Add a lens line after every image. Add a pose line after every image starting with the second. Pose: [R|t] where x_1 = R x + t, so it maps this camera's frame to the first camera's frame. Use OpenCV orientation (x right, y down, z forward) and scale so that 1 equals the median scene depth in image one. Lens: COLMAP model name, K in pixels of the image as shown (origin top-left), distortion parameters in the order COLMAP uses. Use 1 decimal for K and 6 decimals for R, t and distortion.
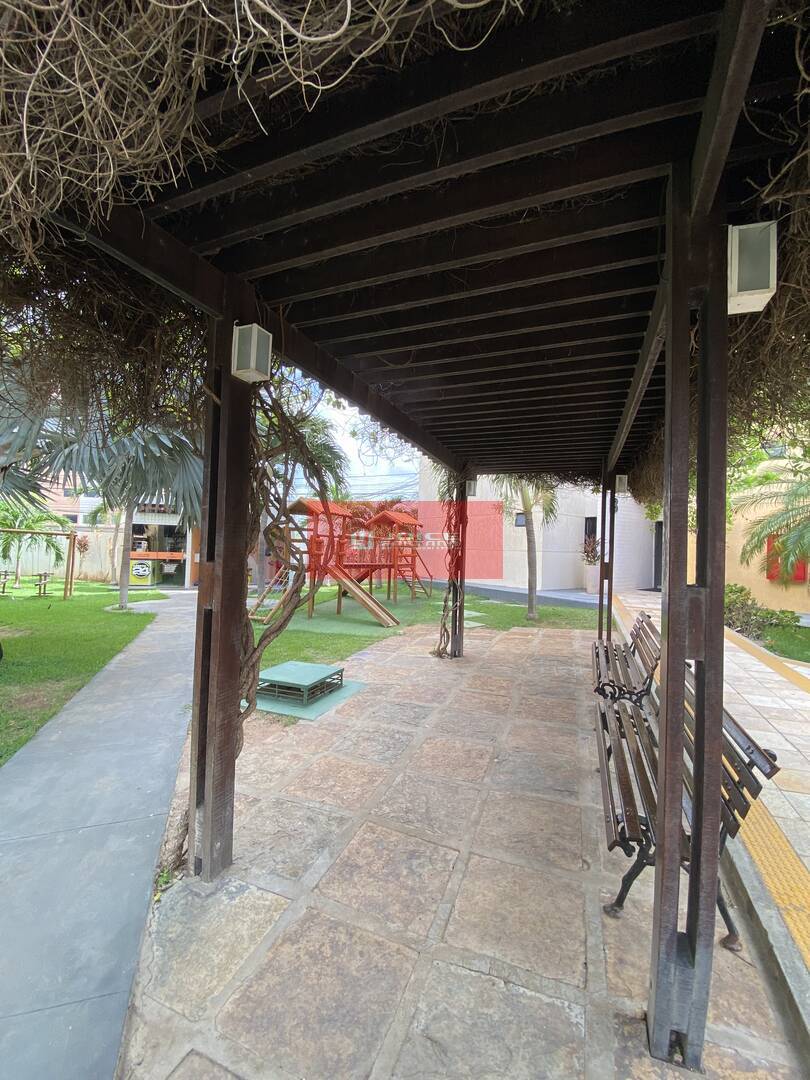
lens RADIAL K [[437.7, 0, 405.0], [0, 437.7, 540.0], [0, 0, 1]] dist [0.030495, -0.025344]
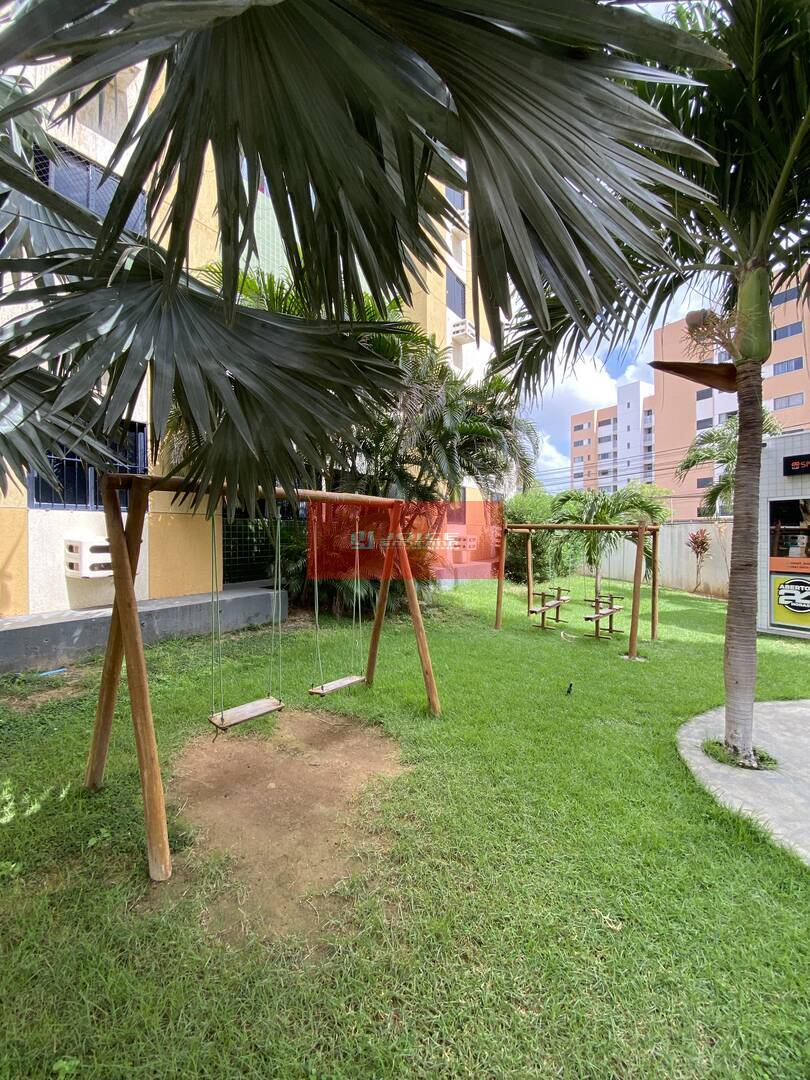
lens RADIAL K [[437.7, 0, 405.0], [0, 437.7, 540.0], [0, 0, 1]] dist [0.030495, -0.025344]
pose [[0.298499, -0.018731, -0.954226, -0.288637], [0.033012, 0.999412, -0.009292, -0.002839], [0.953839, -0.028727, 0.298942, 0.489288]]
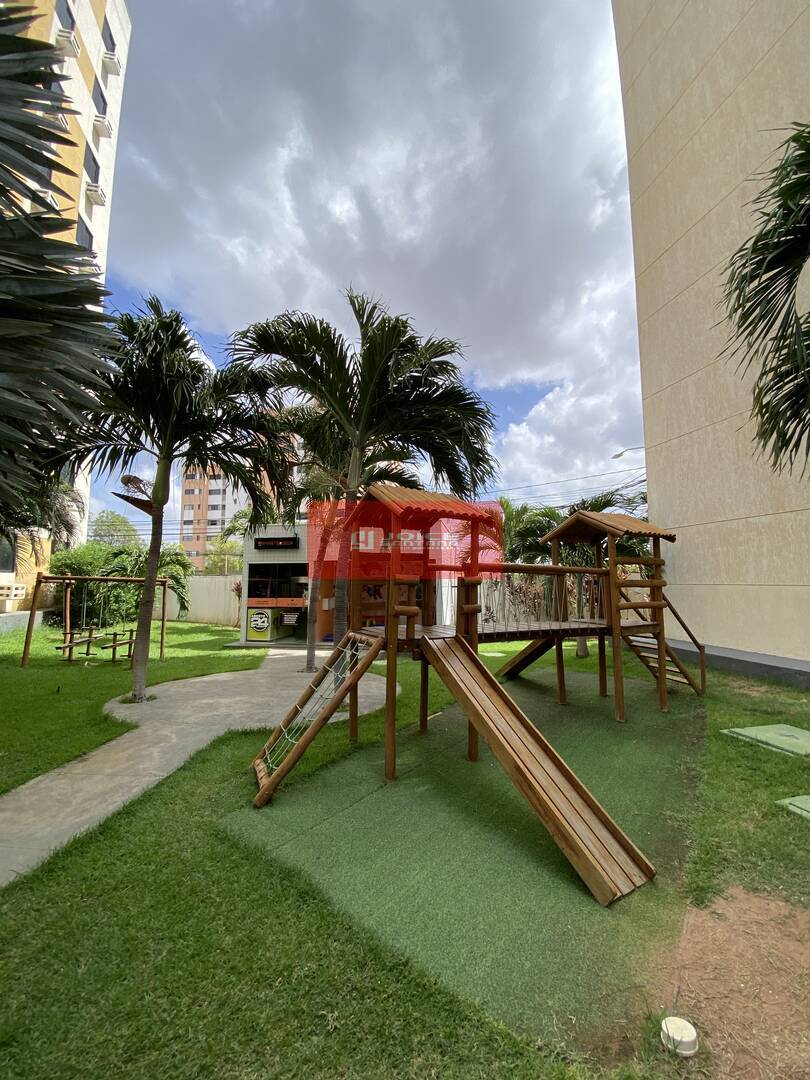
lens RADIAL K [[437.7, 0, 405.0], [0, 437.7, 540.0], [0, 0, 1]] dist [0.030495, -0.025344]
pose [[0.901211, -0.067883, -0.428032, -0.013602], [0.033865, 0.995667, -0.086604, -0.000758], [0.432056, 0.063553, 0.899605, 0.419937]]
